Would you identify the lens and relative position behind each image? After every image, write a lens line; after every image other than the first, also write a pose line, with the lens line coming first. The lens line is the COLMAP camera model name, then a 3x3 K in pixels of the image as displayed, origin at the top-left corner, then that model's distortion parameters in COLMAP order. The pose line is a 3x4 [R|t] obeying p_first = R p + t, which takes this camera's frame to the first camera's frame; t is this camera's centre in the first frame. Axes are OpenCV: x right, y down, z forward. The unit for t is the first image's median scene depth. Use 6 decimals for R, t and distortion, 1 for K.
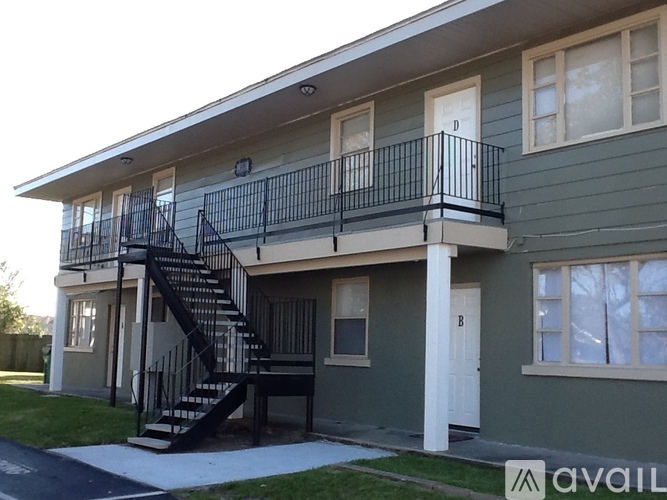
lens RADIAL K [[842.8, 0, 333.5], [0, 842.8, 250.0], [0, 0, 1]] dist [0.003458, 0.002224]
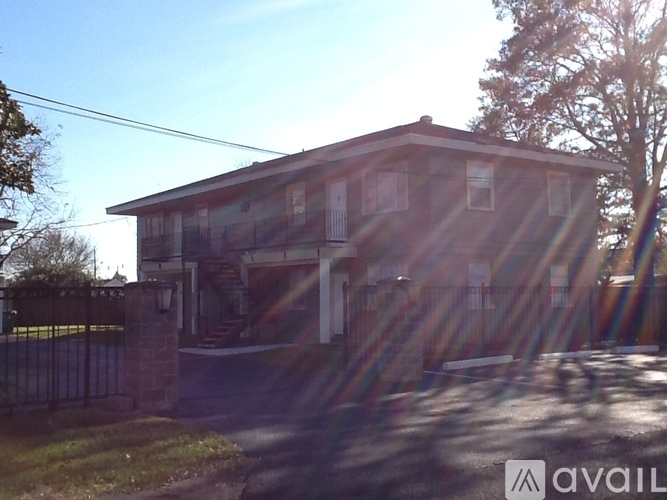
lens RADIAL K [[842.8, 0, 333.5], [0, 842.8, 250.0], [0, 0, 1]] dist [0.003458, 0.002224]
pose [[0.998908, -0.035099, -0.030844, 0.179332], [0.036937, 0.997442, 0.061200, -0.137588], [0.028617, -0.062273, 0.997649, -1.091517]]
